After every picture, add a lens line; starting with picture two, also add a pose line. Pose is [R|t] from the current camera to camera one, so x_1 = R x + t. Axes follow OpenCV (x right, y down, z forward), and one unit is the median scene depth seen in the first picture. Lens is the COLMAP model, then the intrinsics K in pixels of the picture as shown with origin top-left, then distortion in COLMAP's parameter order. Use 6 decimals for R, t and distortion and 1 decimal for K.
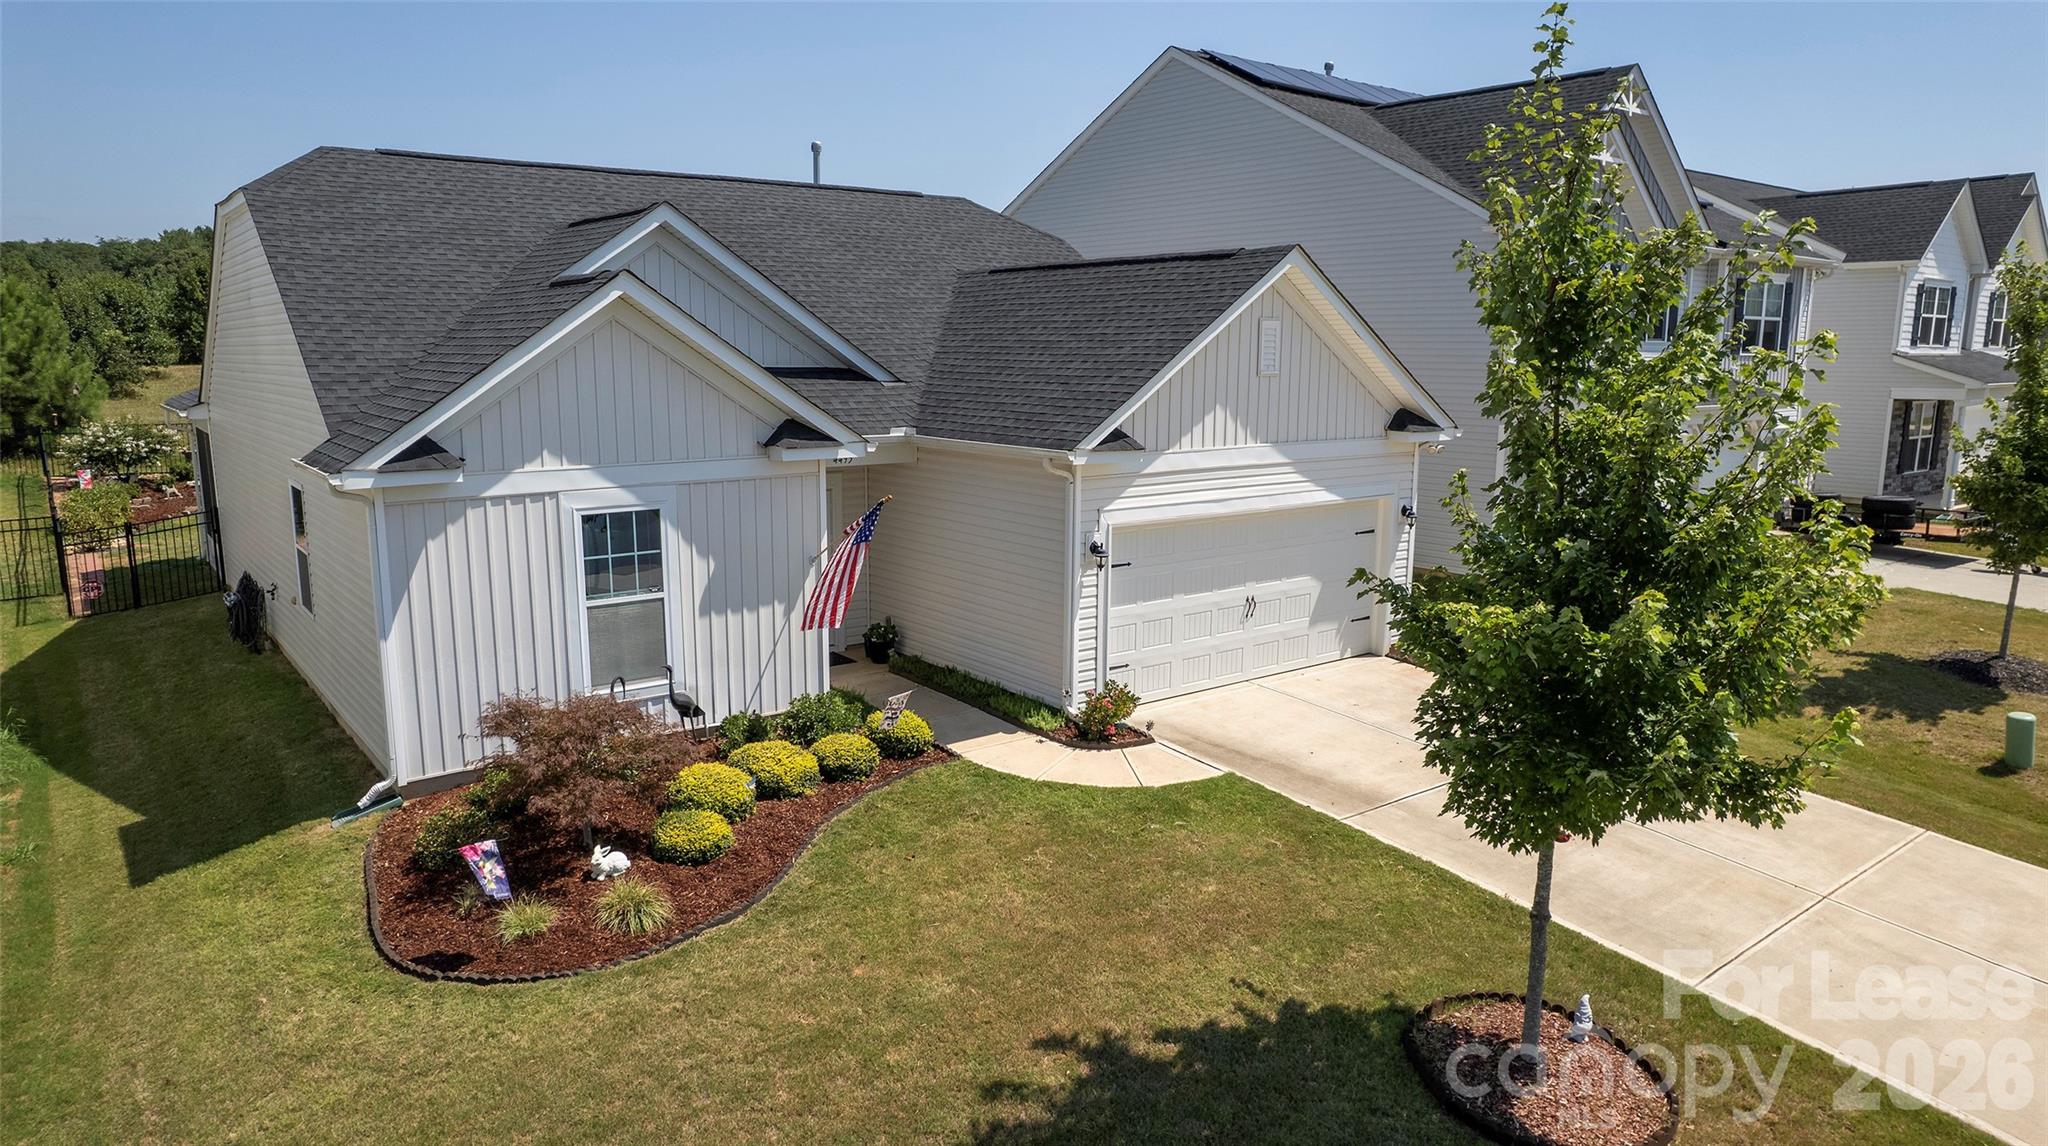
lens RADIAL K [[1299.2, 0, 1016.2], [0, 1299.2, 568.5], [0, 0, 1]] dist [-0.055005, 0.029912]
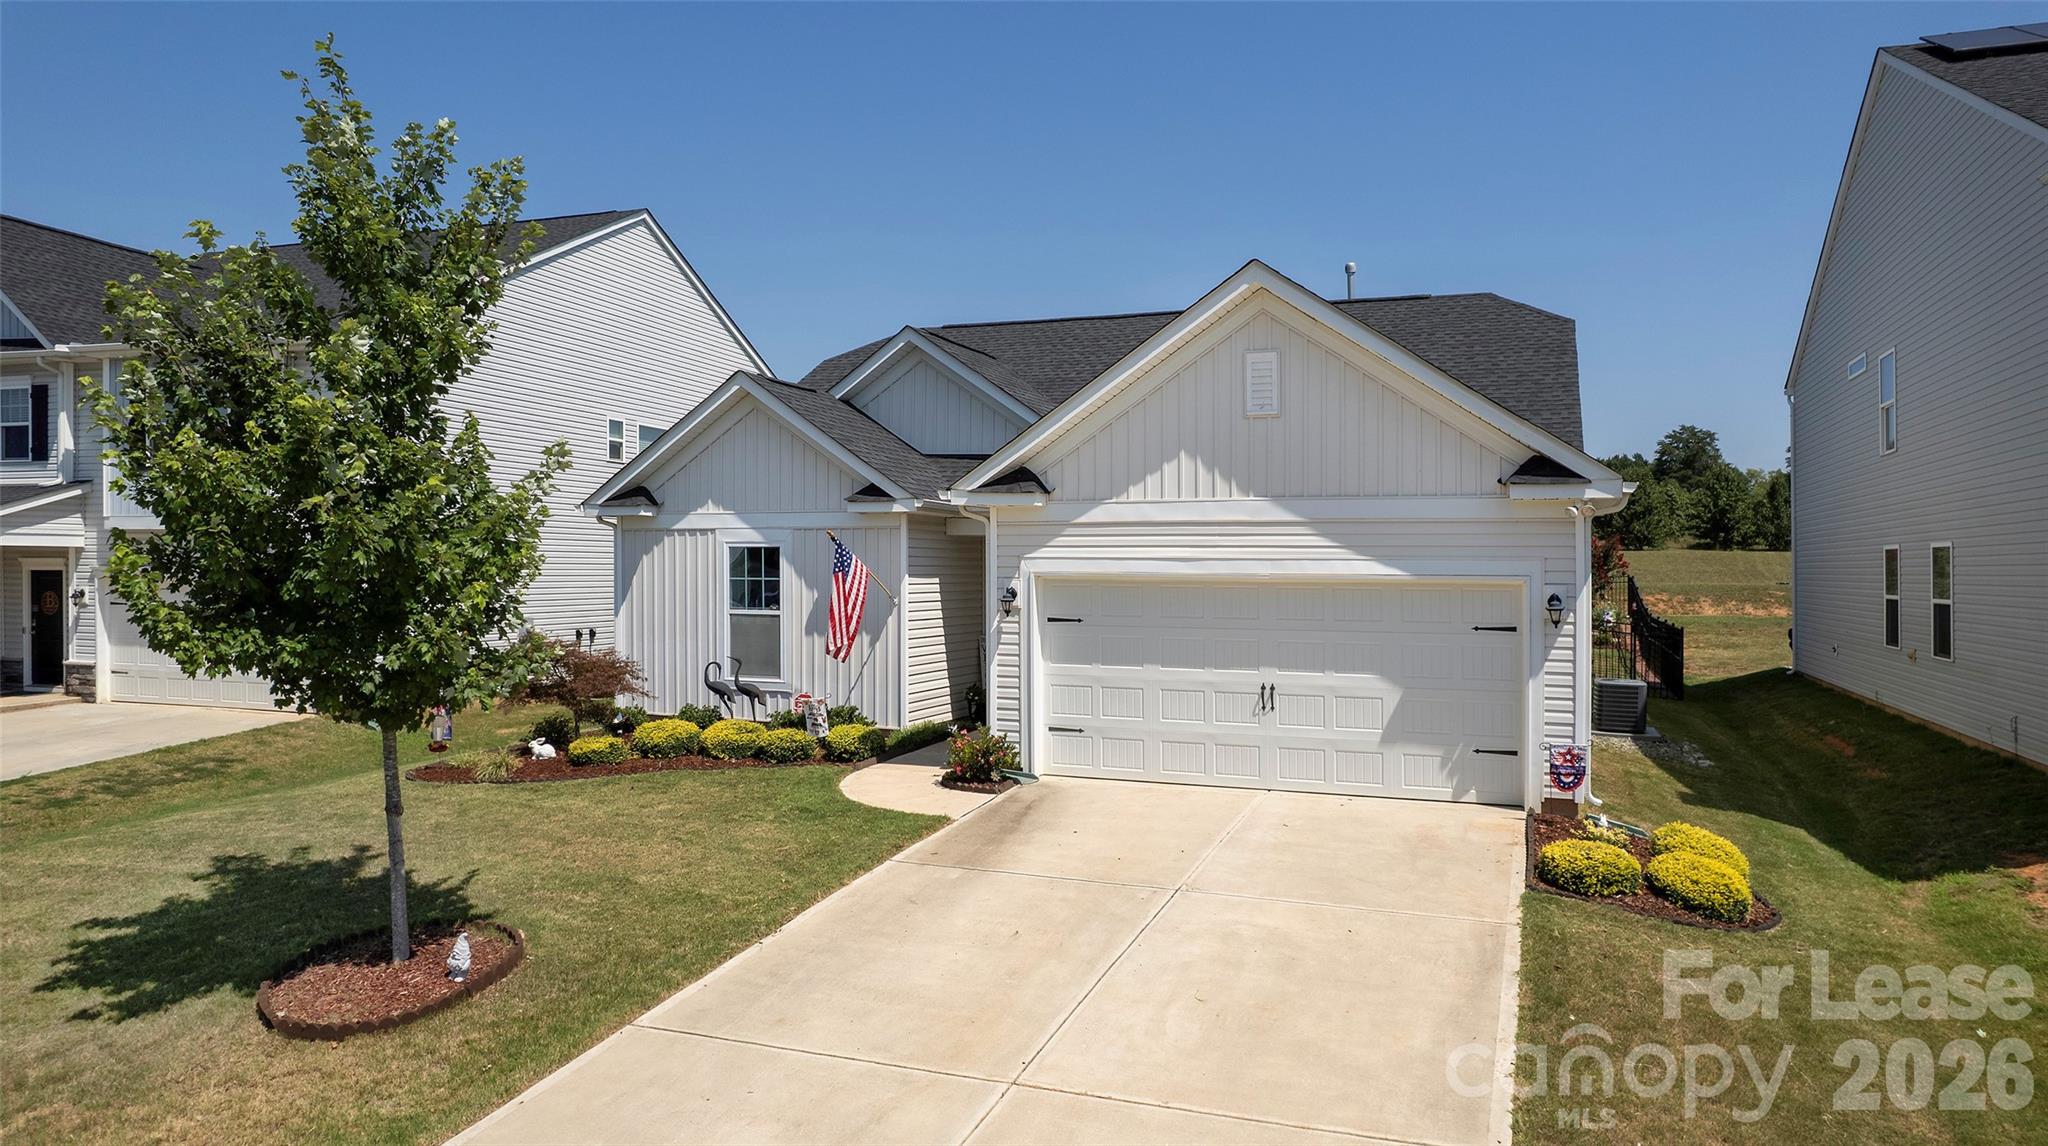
lens RADIAL K [[1299.2, 0, 1016.4], [0, 1299.2, 568.6], [0, 0, 1]] dist [-0.055005, 0.029912]
pose [[0.518742, 0.005231, -0.854915, 0.991811], [-0.149544, 0.985120, -0.084712, 0.052647], [0.841751, 0.171791, 0.511805, 0.532088]]
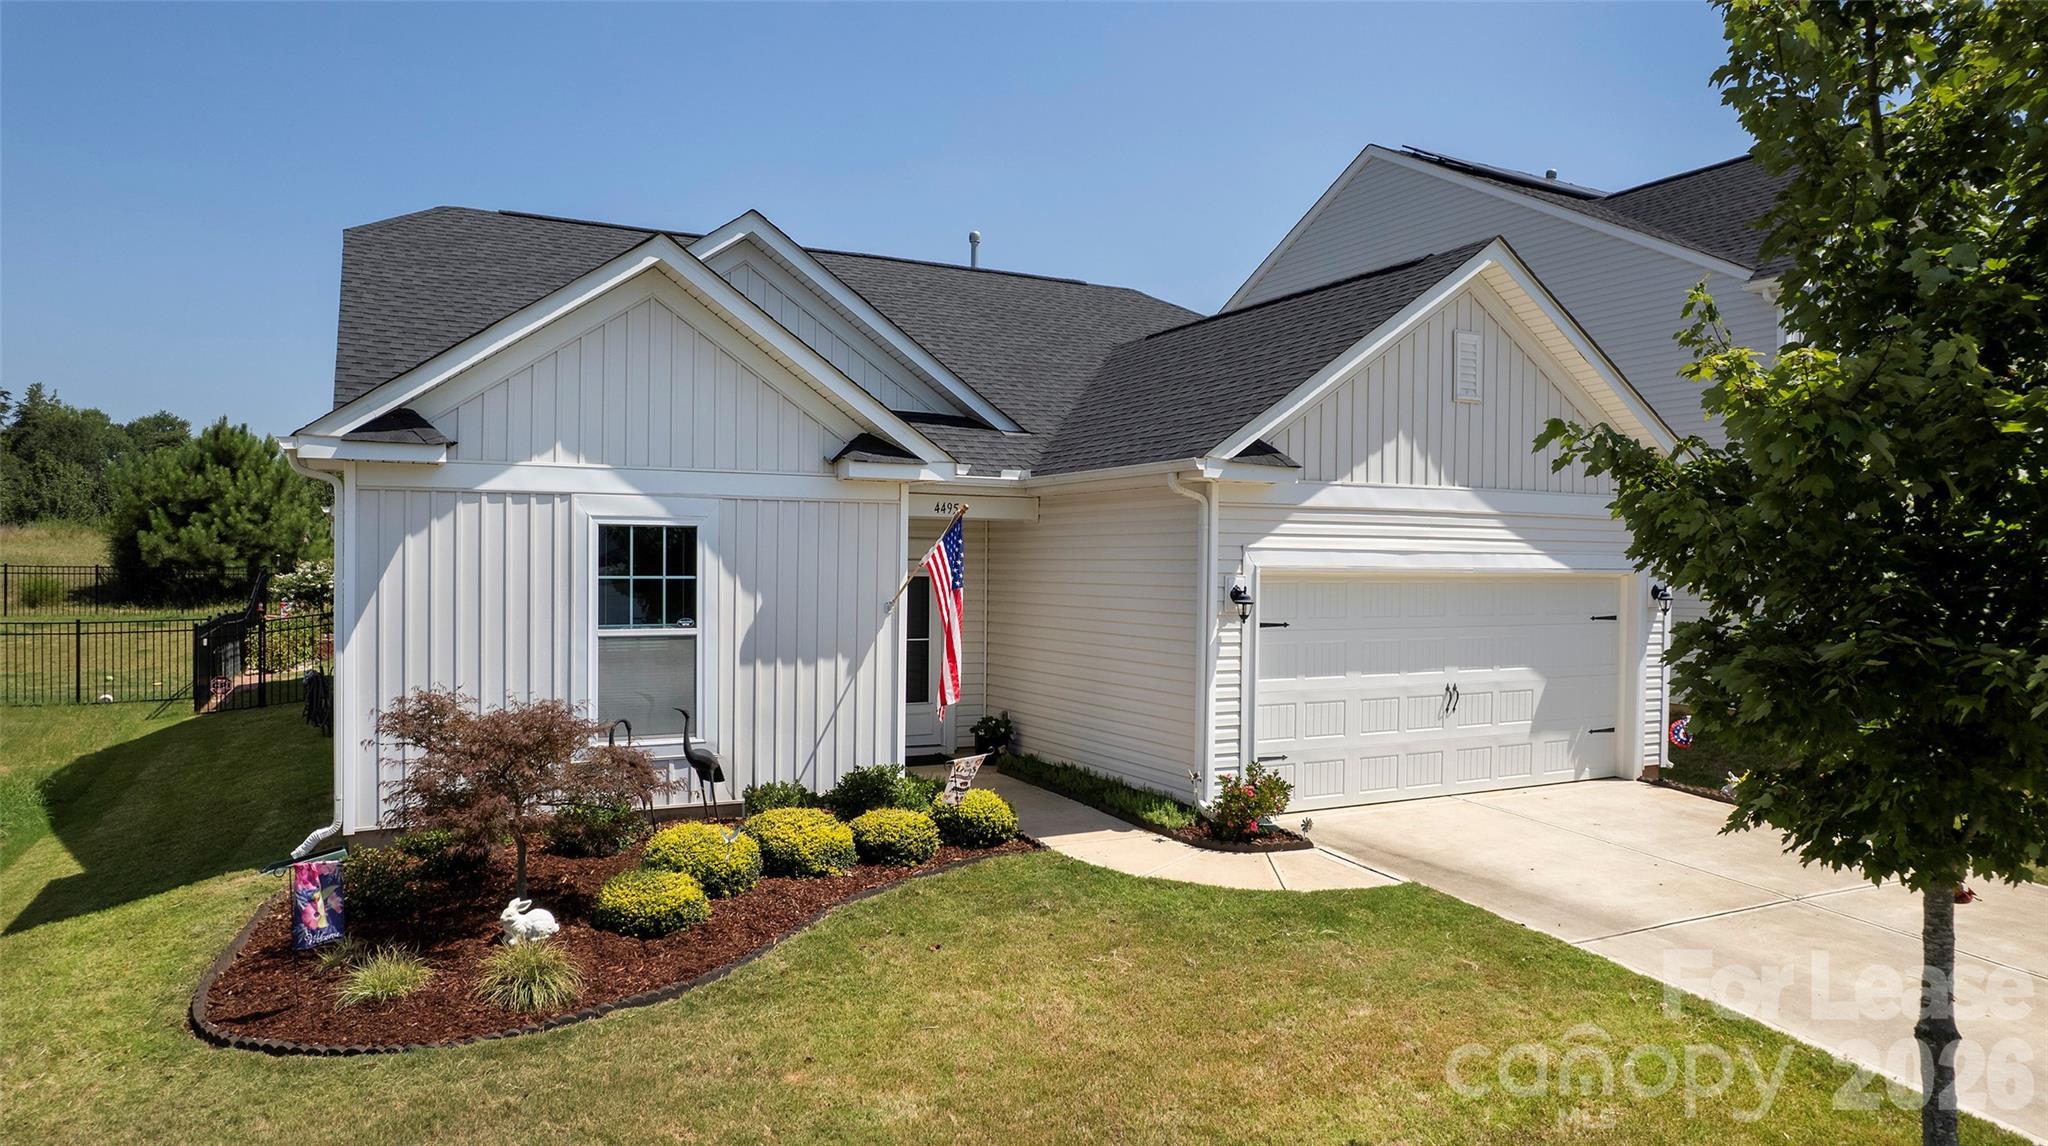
lens RADIAL K [[1299.2, 0, 1027.1], [0, 1299.2, 570.4], [0, 0, 1]] dist [-0.055005, 0.029912]
pose [[0.985659, 0.006805, -0.168613, 0.073546], [-0.035039, 0.985664, -0.165044, 0.112260], [0.165073, 0.168585, 0.971767, 0.234971]]
